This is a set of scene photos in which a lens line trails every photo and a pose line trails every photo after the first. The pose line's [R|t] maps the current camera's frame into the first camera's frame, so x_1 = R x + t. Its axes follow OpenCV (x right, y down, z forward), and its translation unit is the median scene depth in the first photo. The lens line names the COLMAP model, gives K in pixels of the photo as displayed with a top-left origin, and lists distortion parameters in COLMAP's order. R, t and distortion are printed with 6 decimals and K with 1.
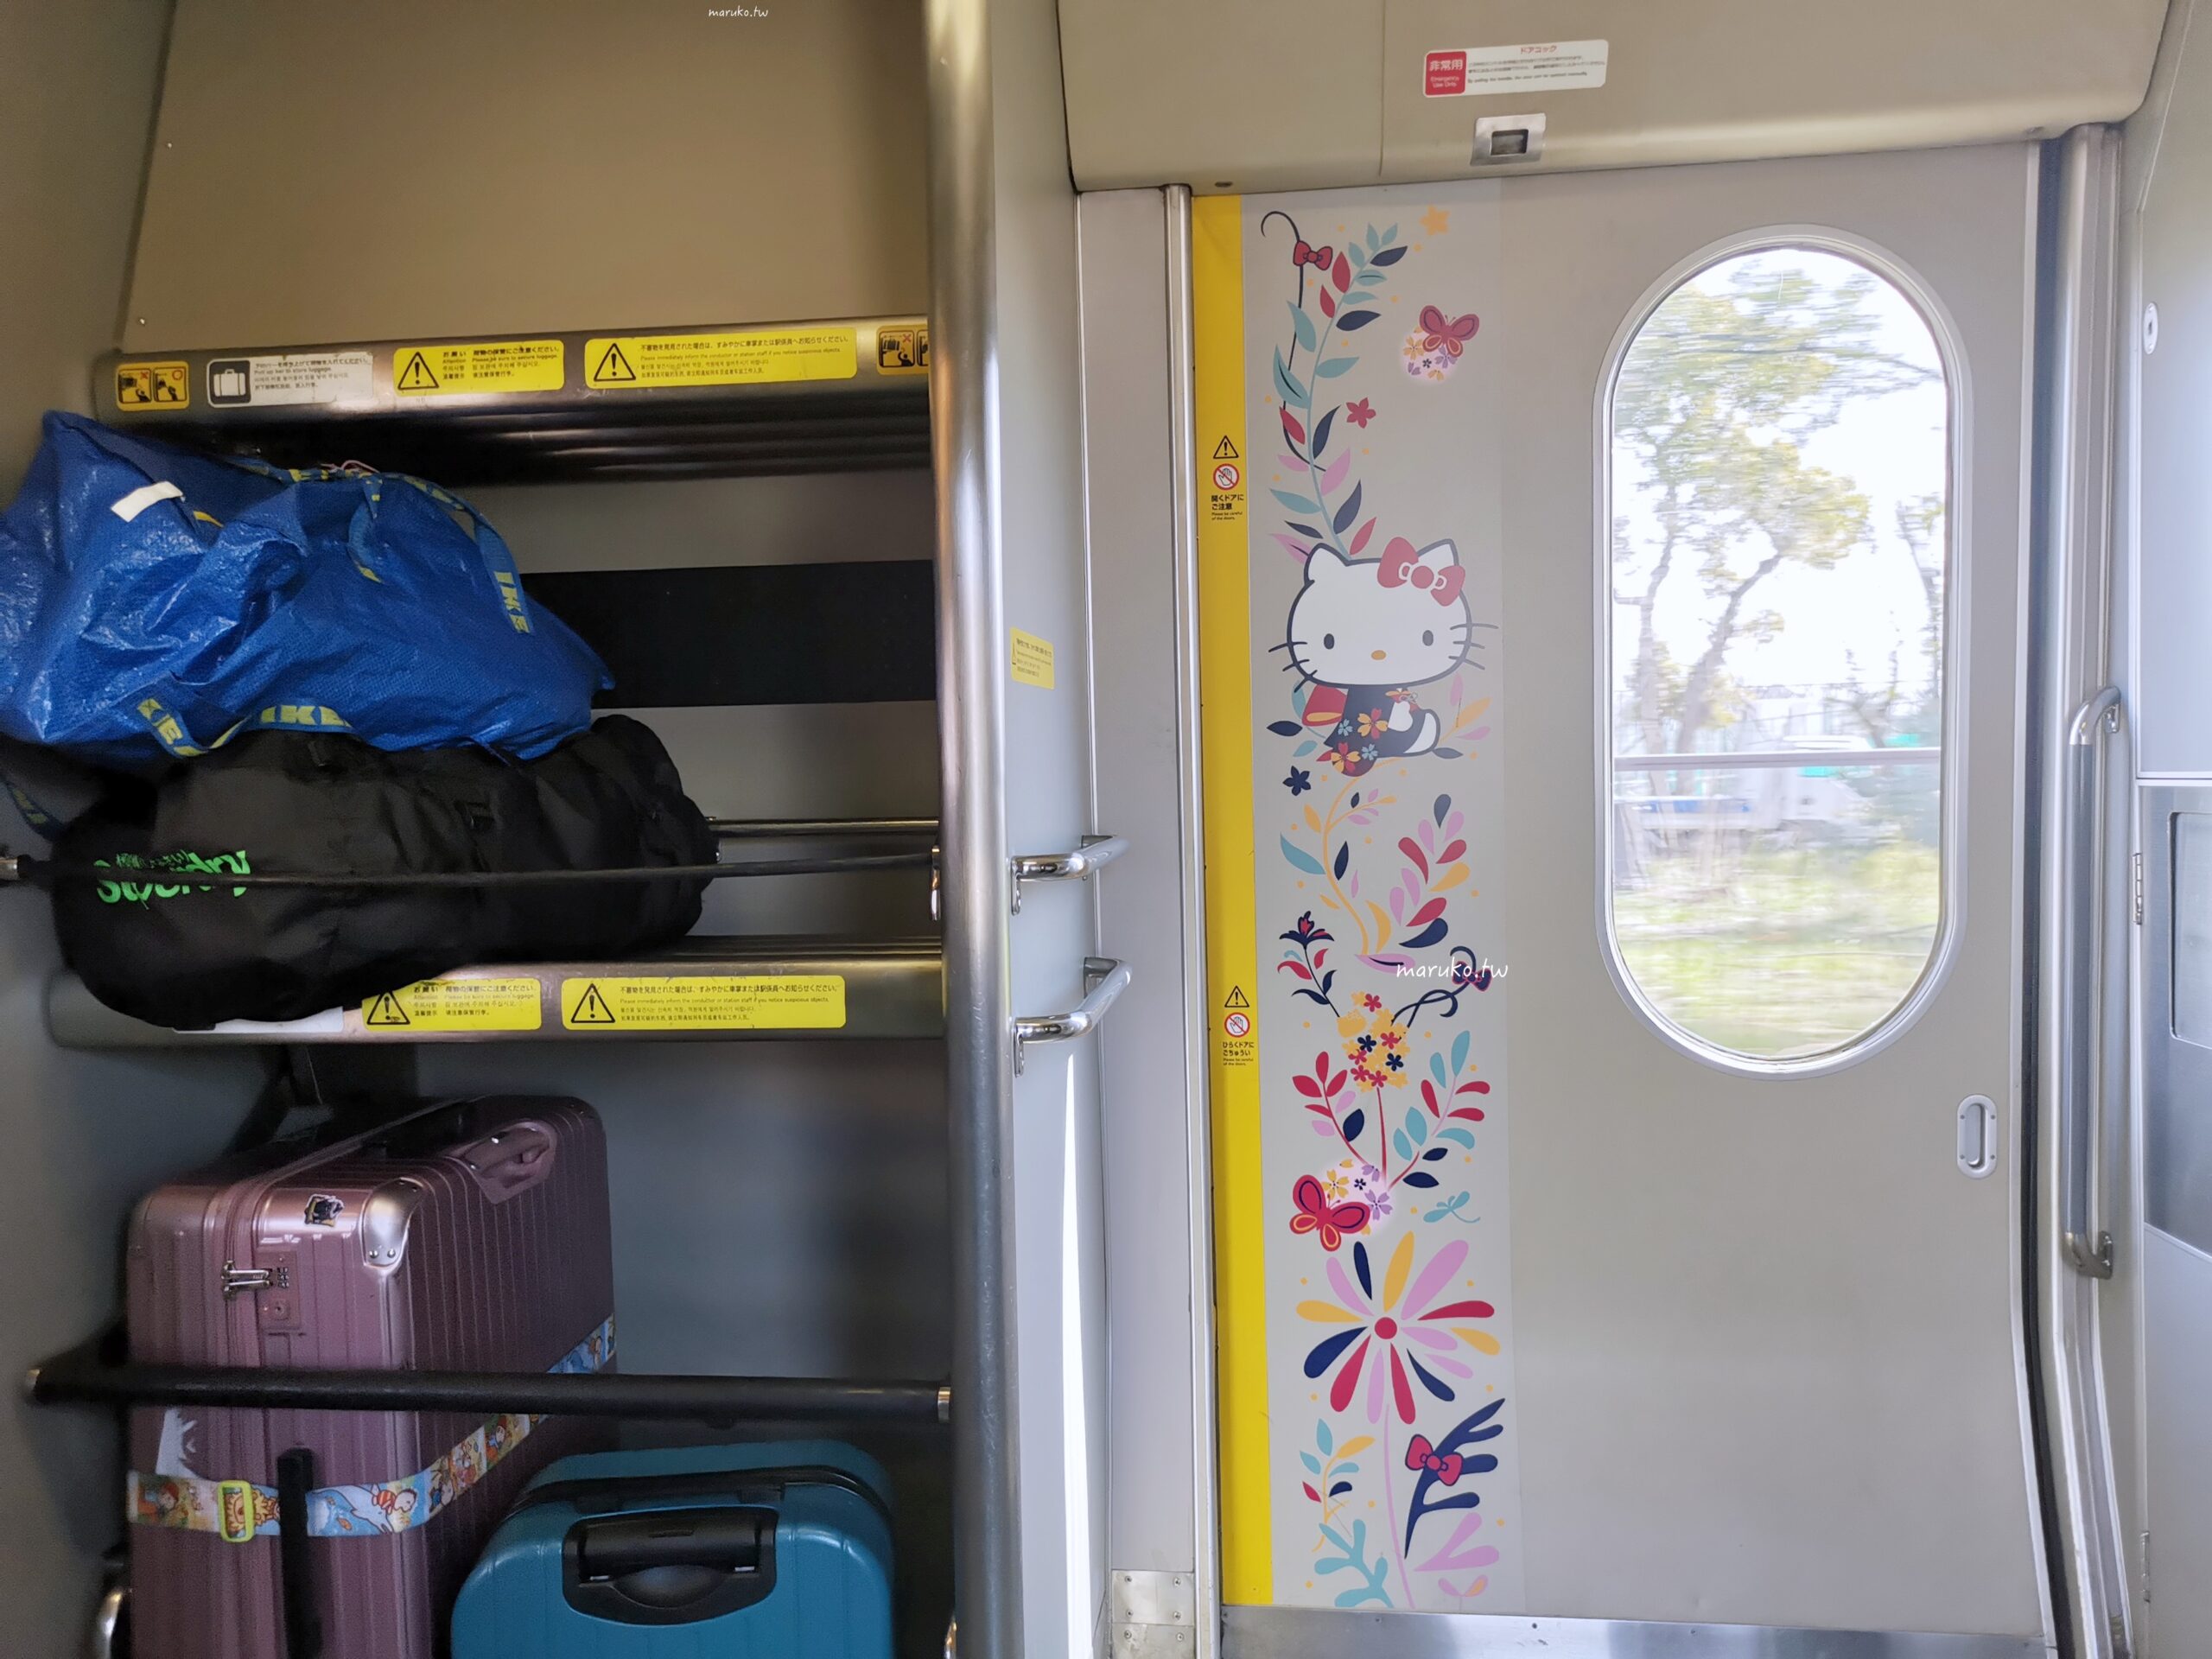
lens RADIAL K [[1778.9, 0, 1115.2], [0, 1778.9, 839.1], [0, 0, 1]] dist [0.070722, -0.045078]
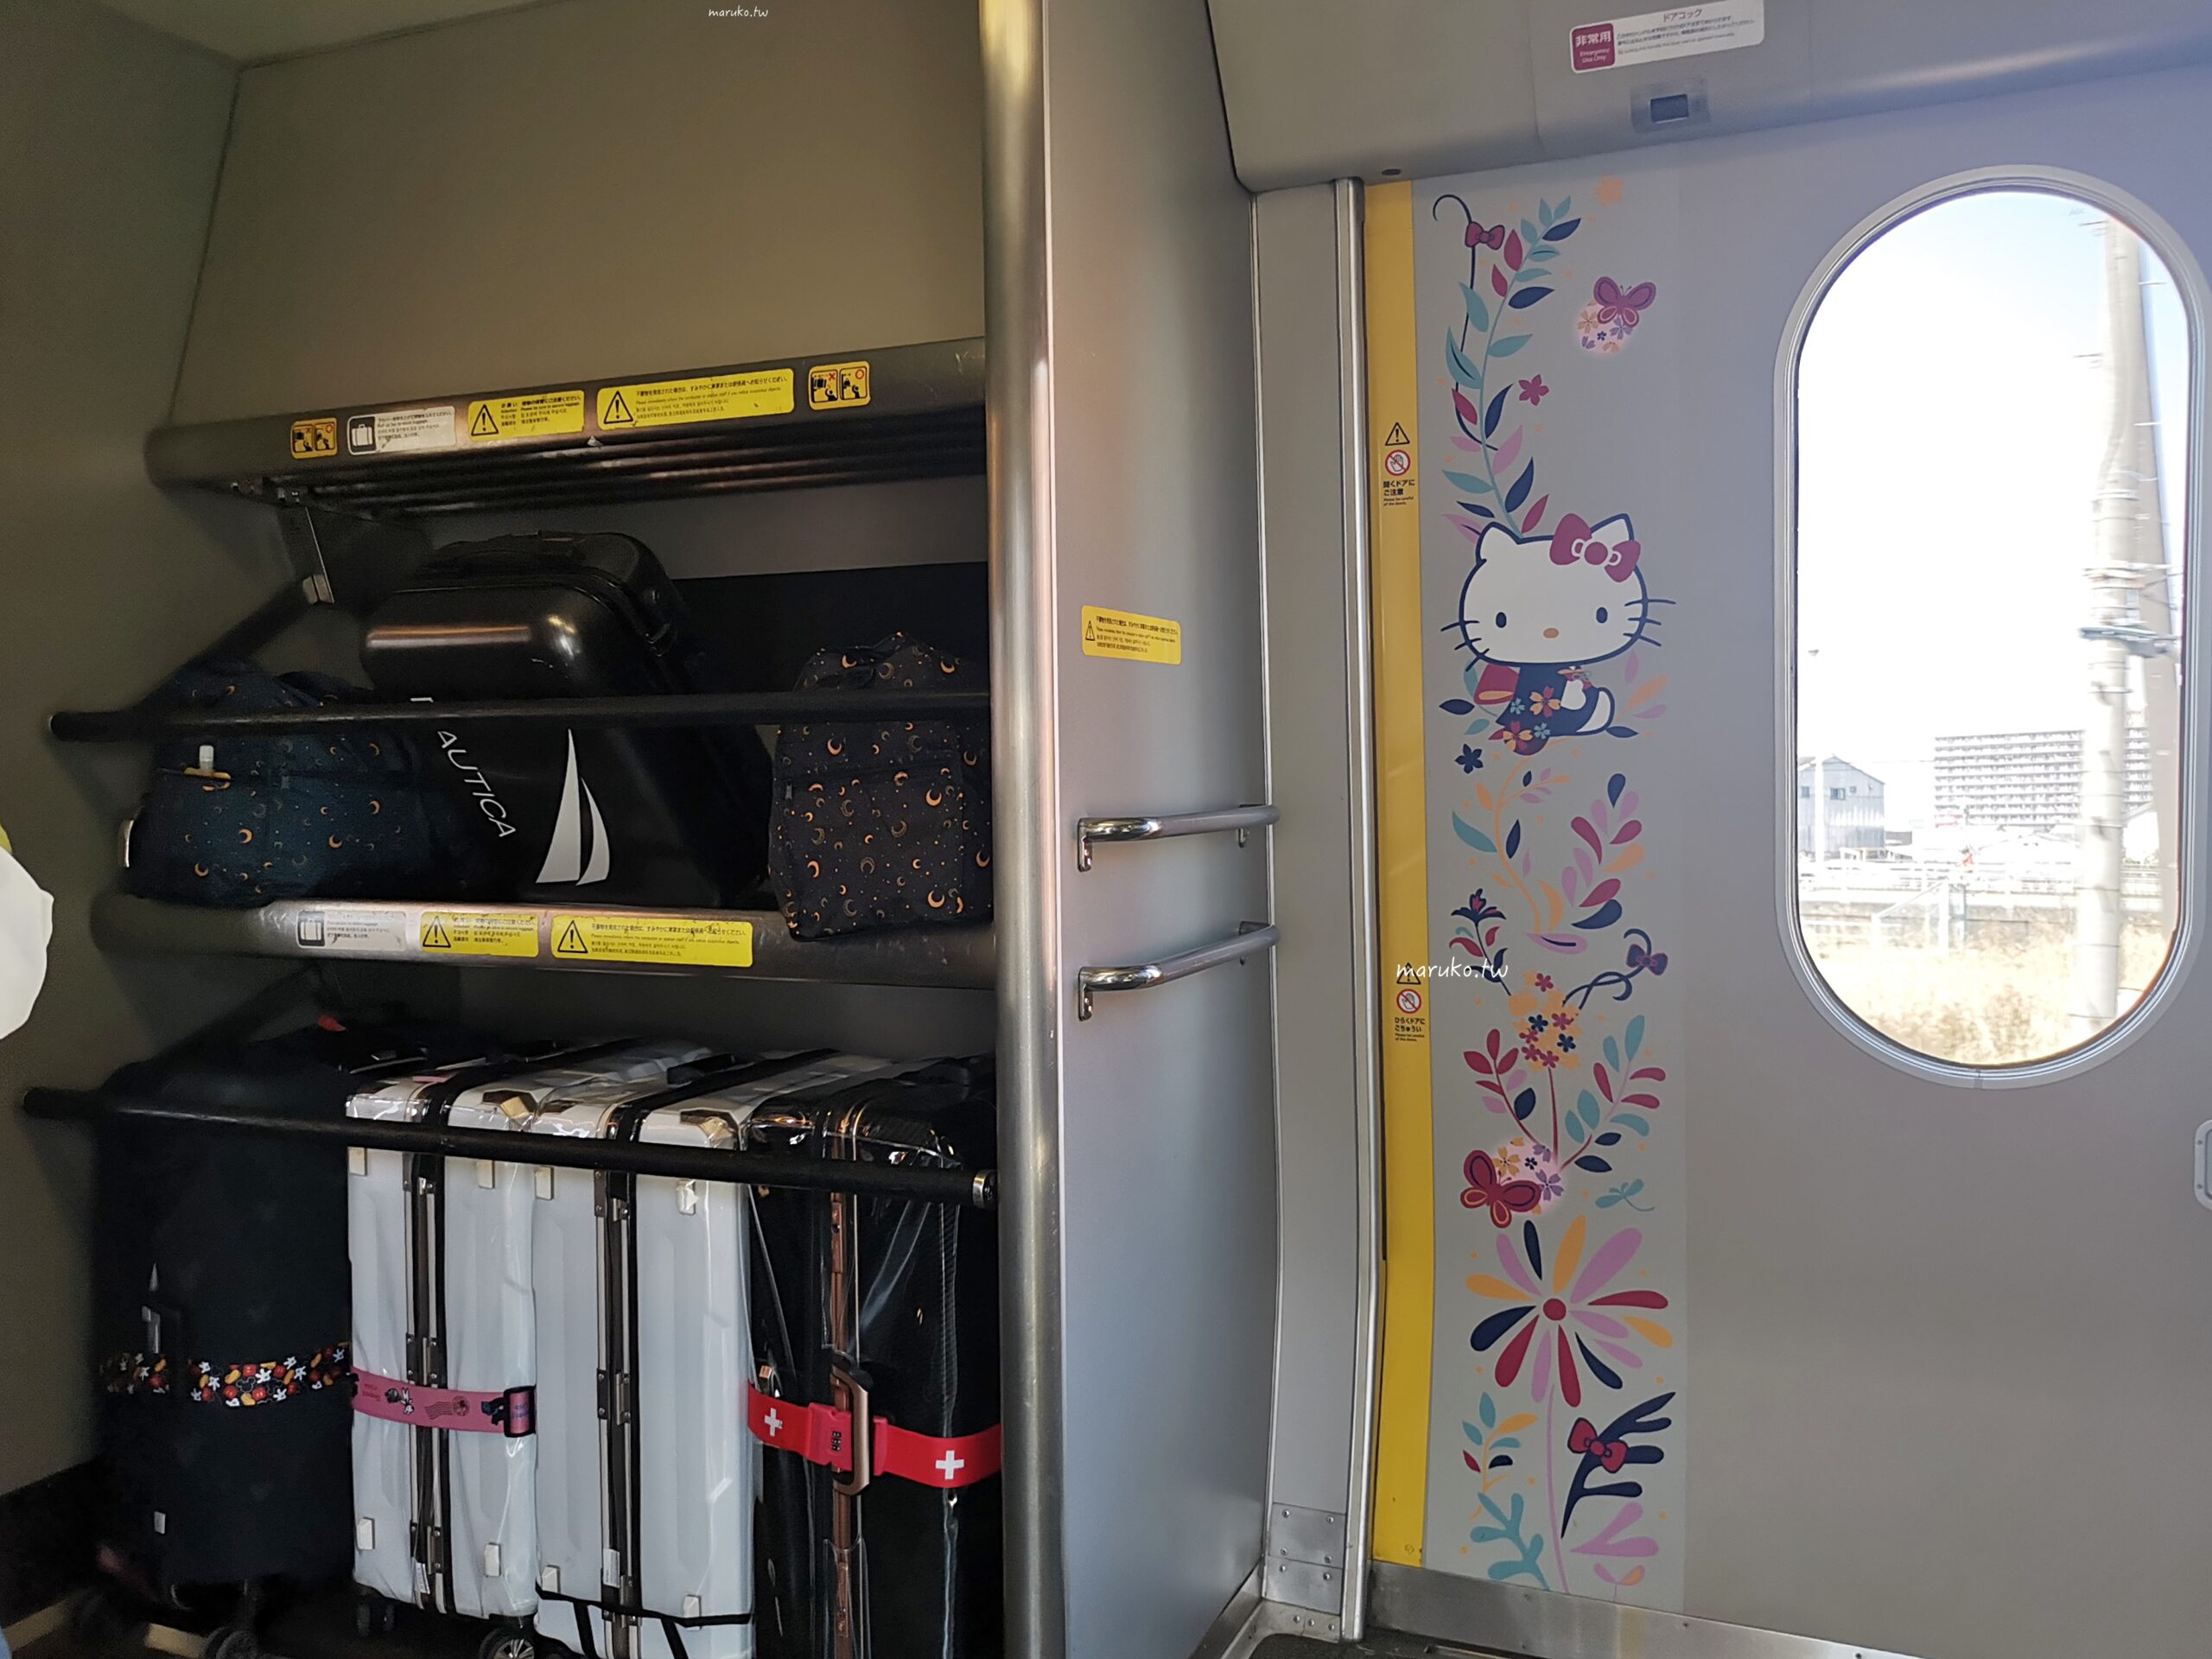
lens RADIAL K [[1778.9, 0, 1057.6], [0, 1778.9, 835.0], [0, 0, 1]] dist [0.070722, -0.045078]
pose [[0.960680, 0.024288, -0.276593, 0.162552], [-0.020261, 0.999643, 0.017407, -0.002550], [0.276917, -0.011119, 0.960829, -0.035971]]
